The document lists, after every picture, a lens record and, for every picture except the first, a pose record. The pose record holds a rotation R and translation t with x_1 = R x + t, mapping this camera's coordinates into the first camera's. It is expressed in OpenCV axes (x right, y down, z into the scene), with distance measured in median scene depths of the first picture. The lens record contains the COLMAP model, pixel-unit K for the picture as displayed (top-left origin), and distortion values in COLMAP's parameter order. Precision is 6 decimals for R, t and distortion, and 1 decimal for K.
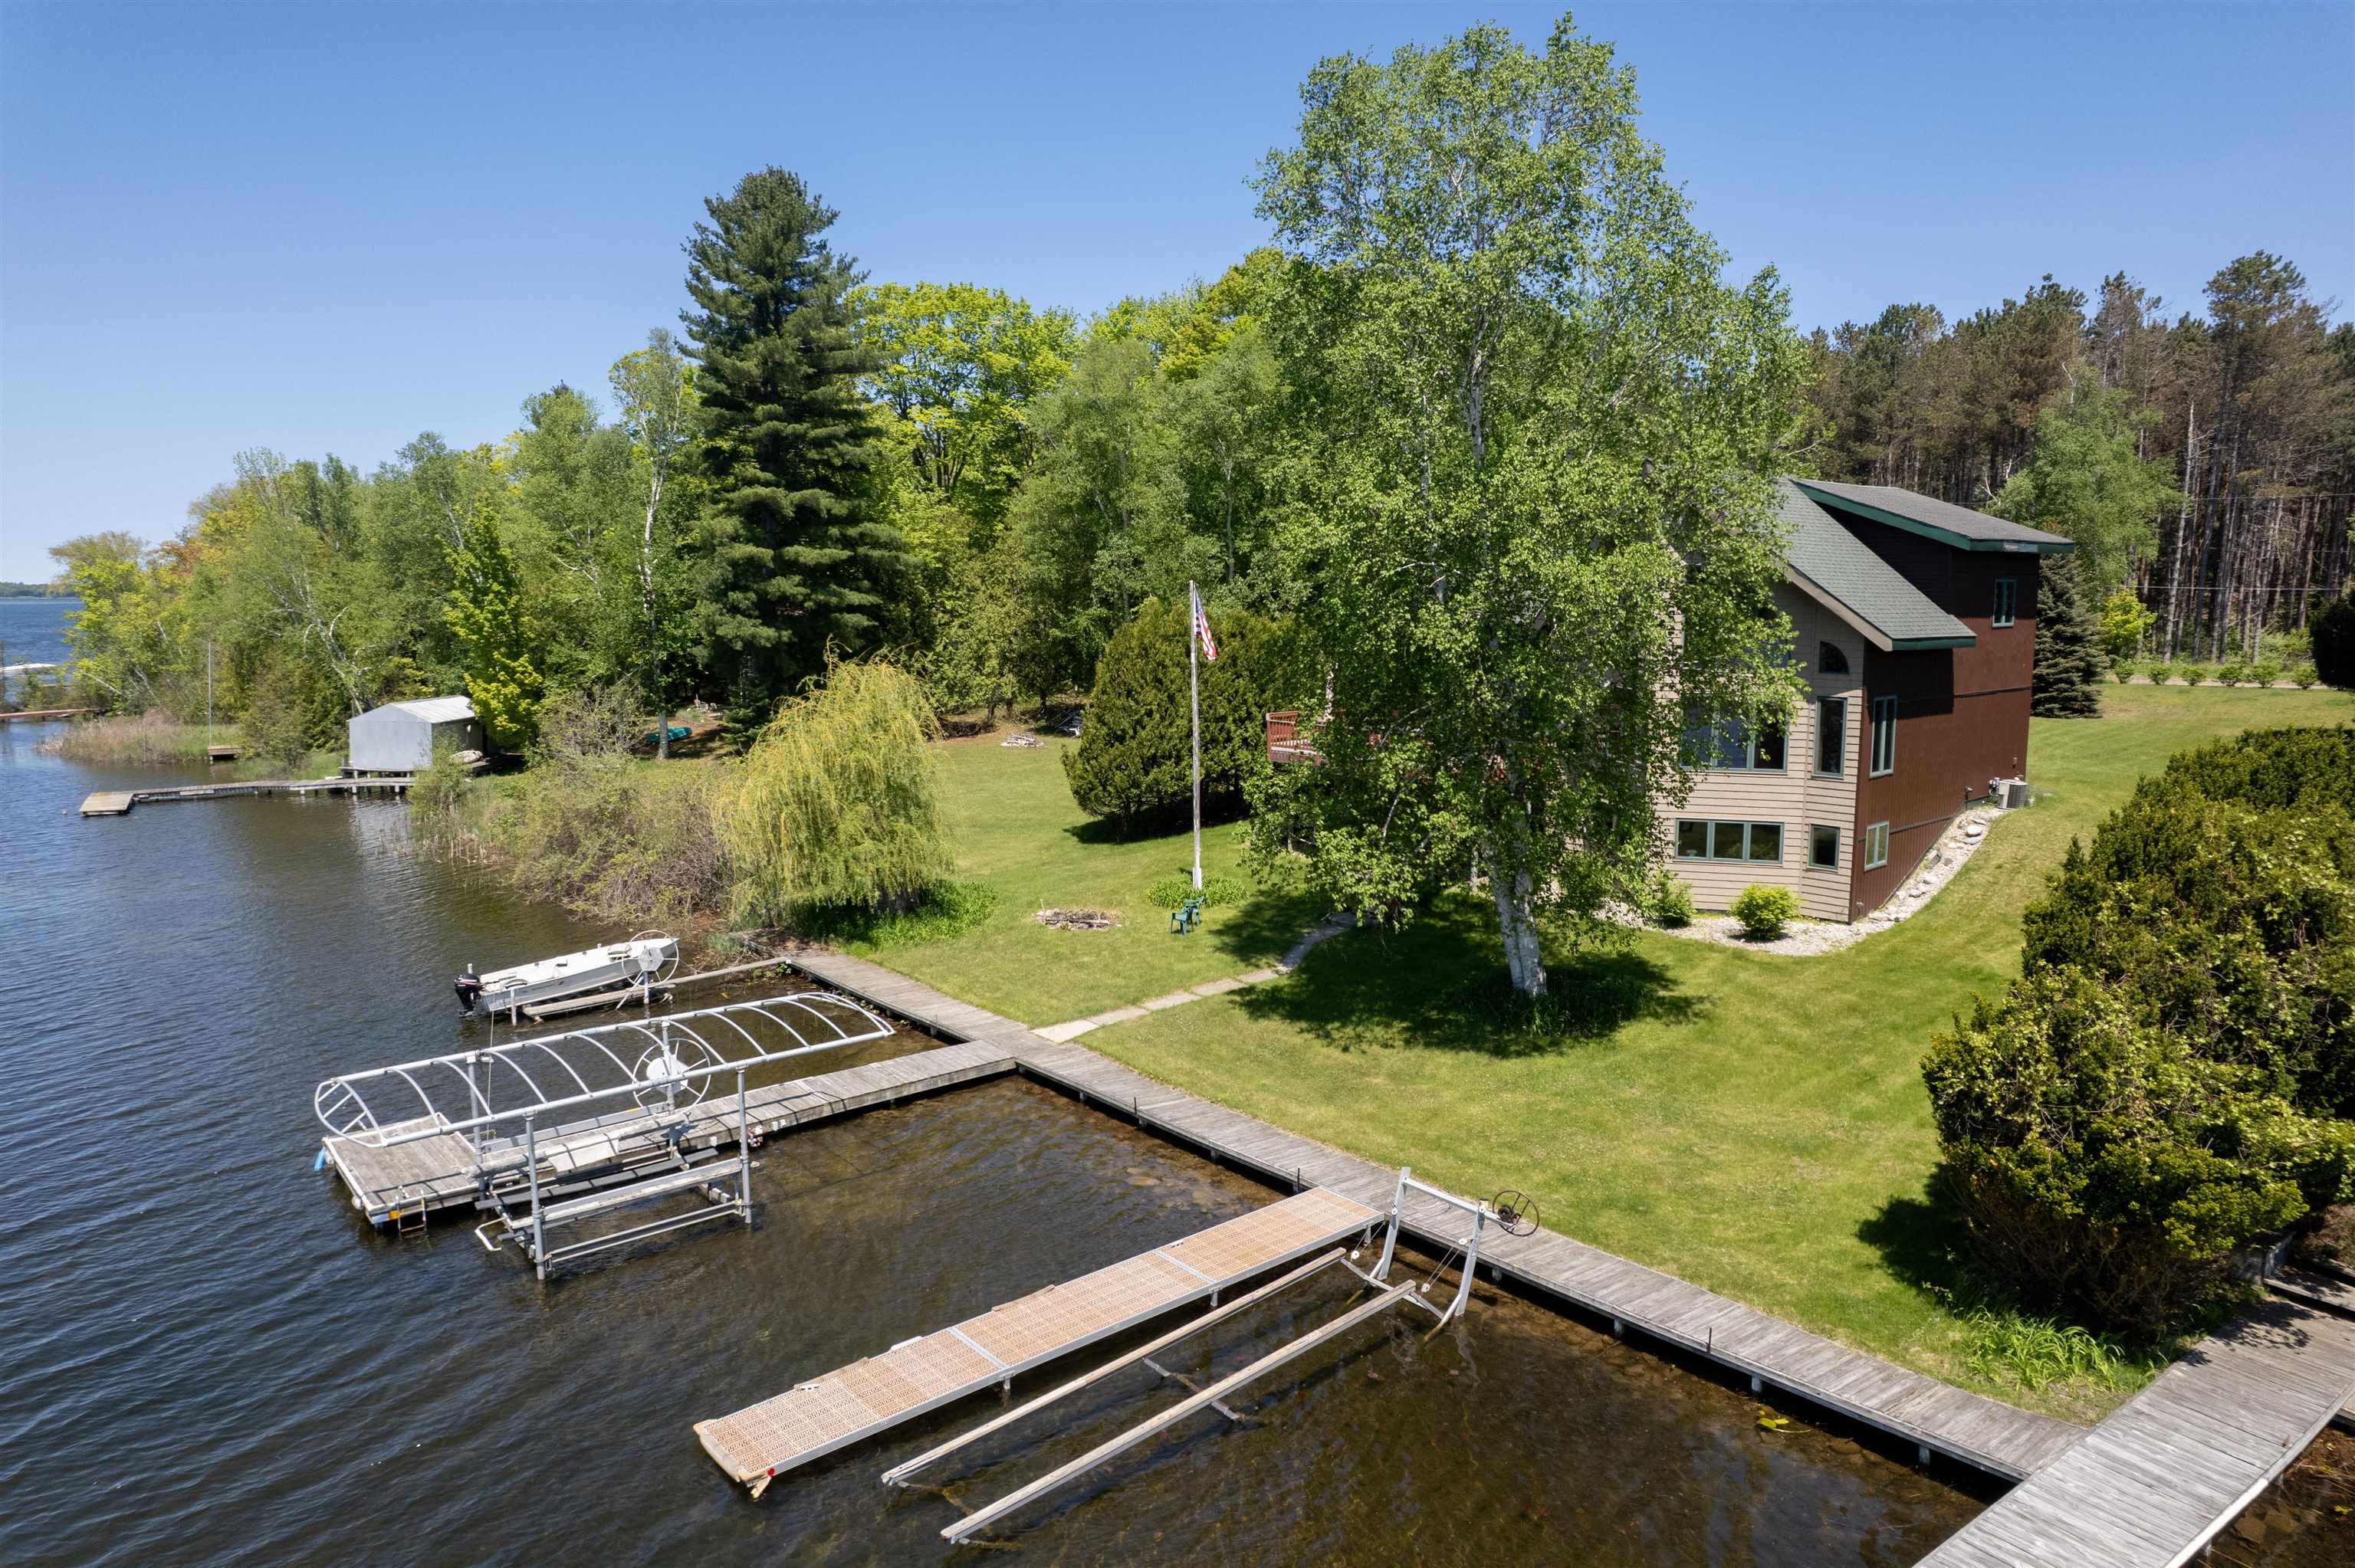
lens RADIAL K [[1487.4, 0, 1177.5], [0, 1487.4, 784.0], [0, 0, 1]] dist [-0.091825, 0.079018]
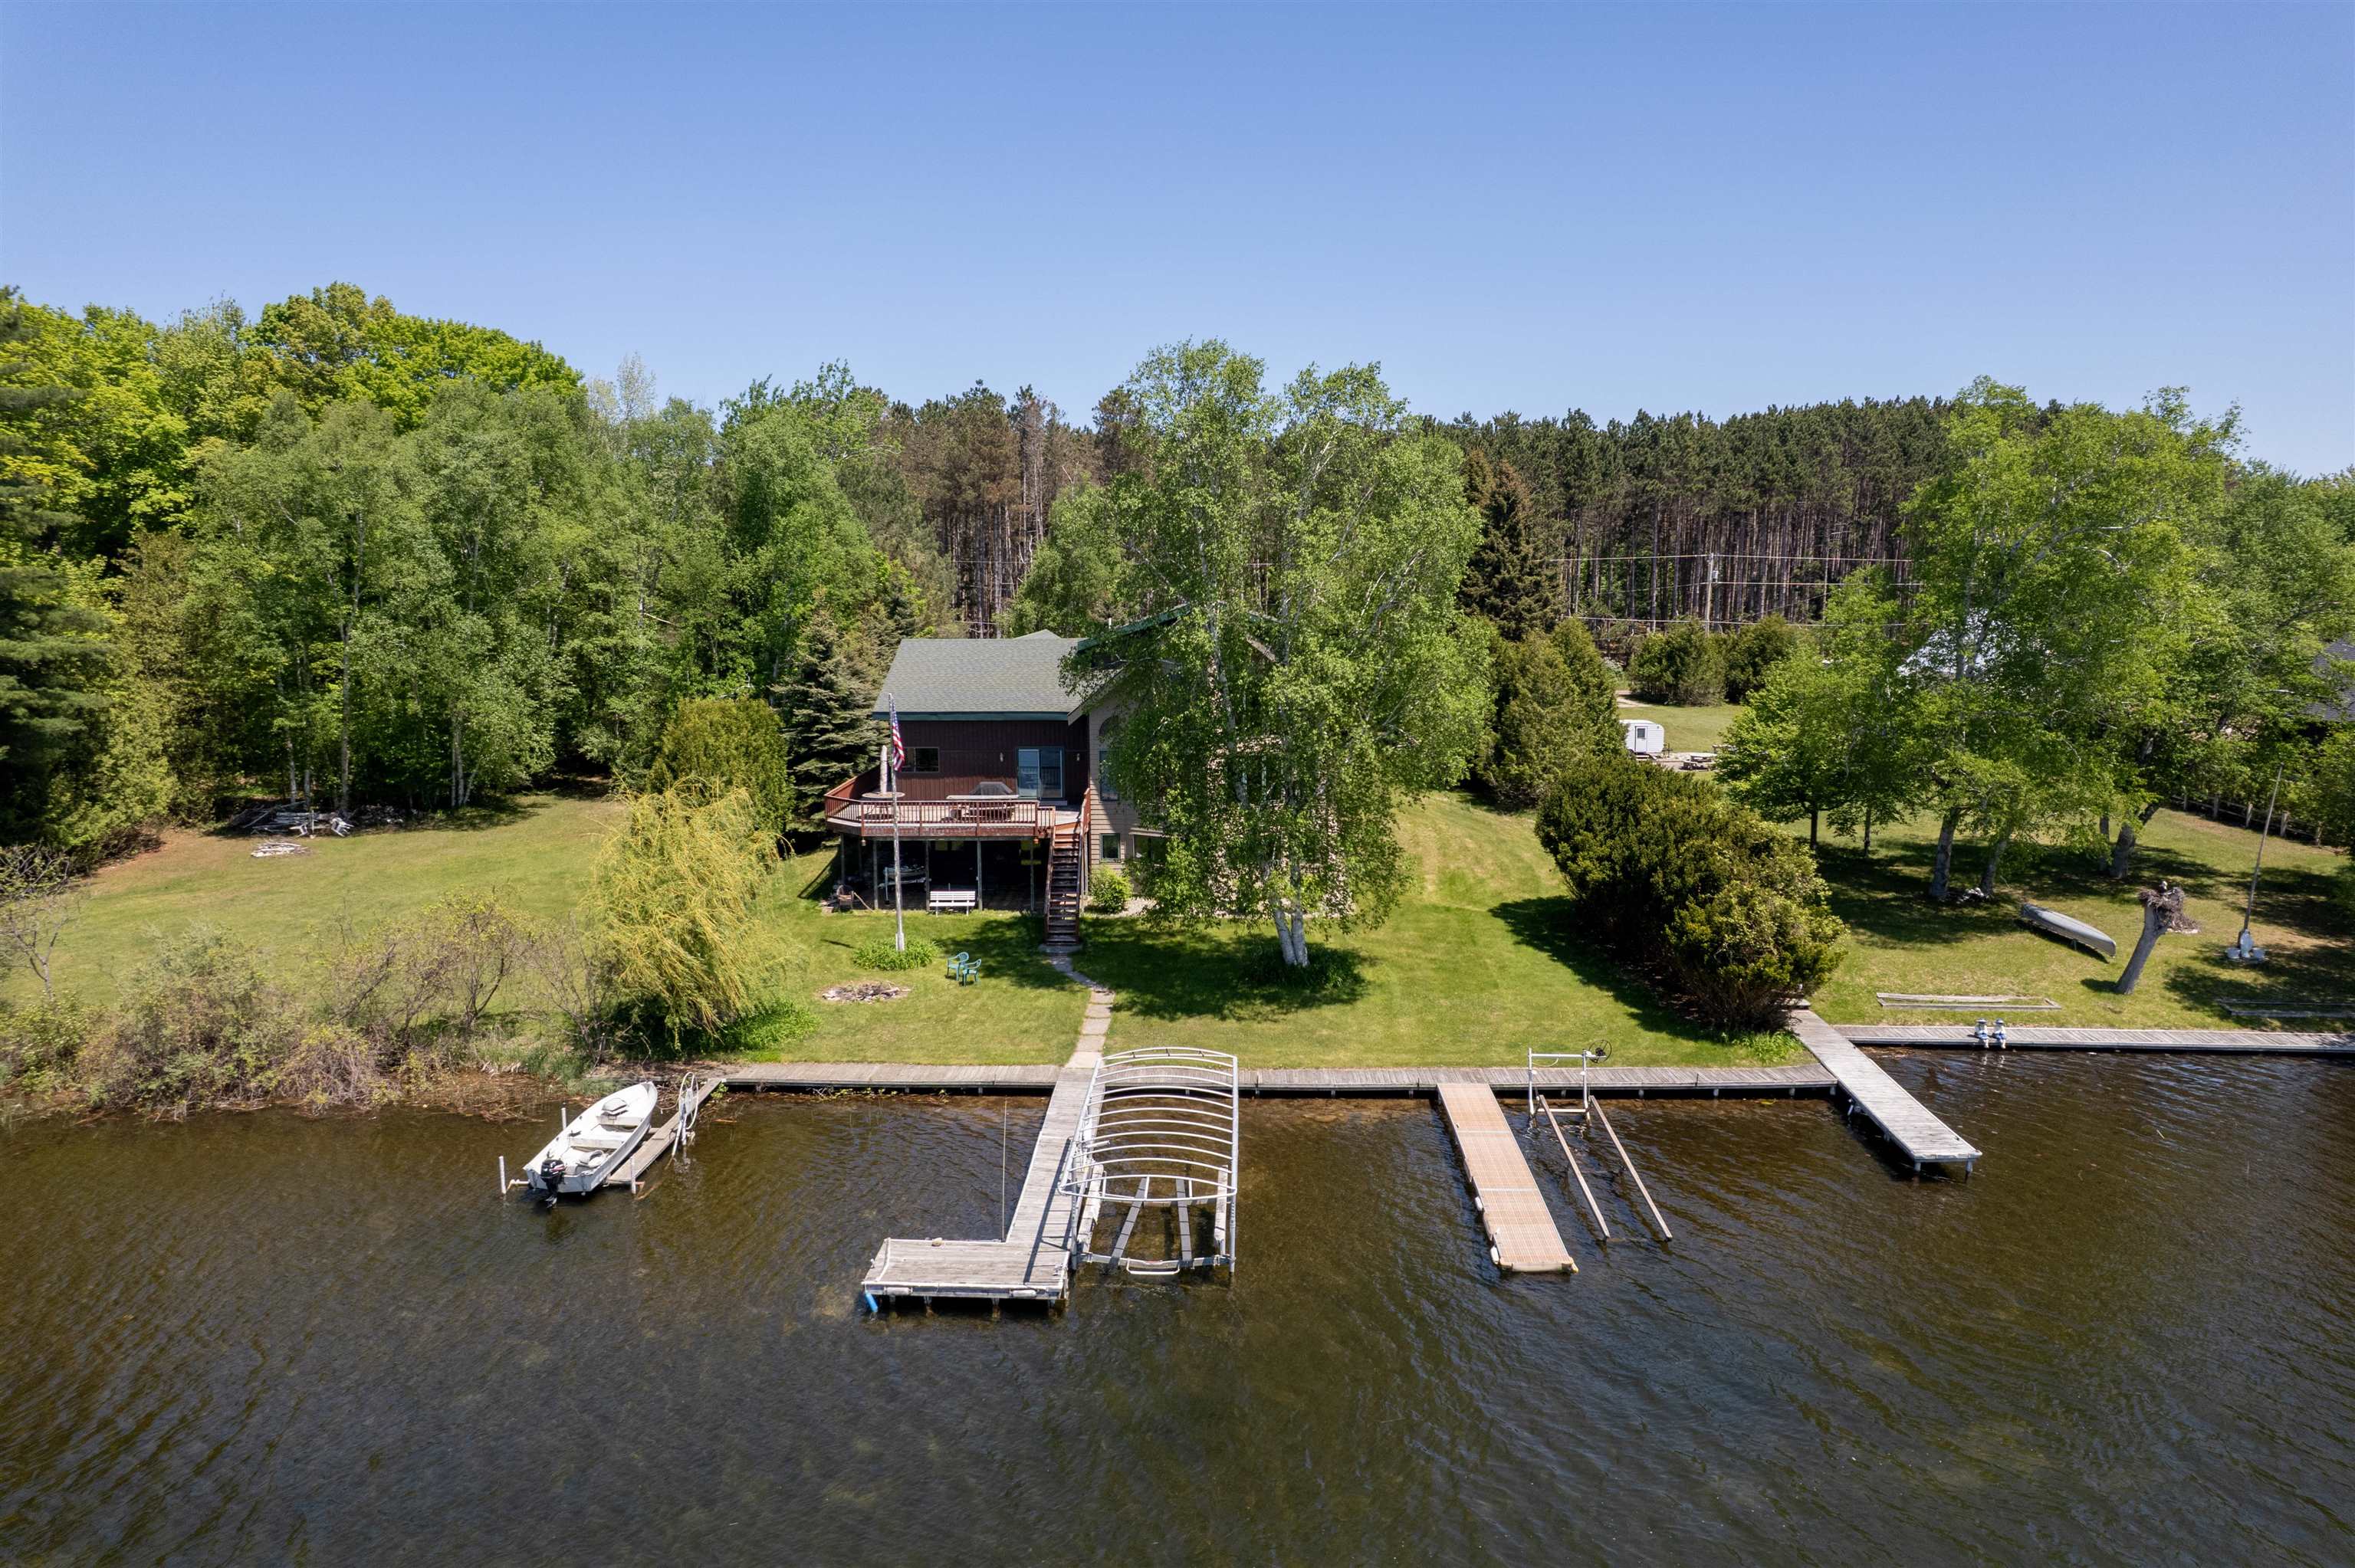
lens RADIAL K [[1487.4, 0, 1177.5], [0, 1487.4, 784.0], [0, 0, 1]] dist [-0.091825, 0.079018]
pose [[0.676537, -0.098031, 0.729855, -0.912880], [0.103189, 0.993941, 0.037851, -0.109884], [-0.729143, 0.049705, 0.682554, 0.047410]]
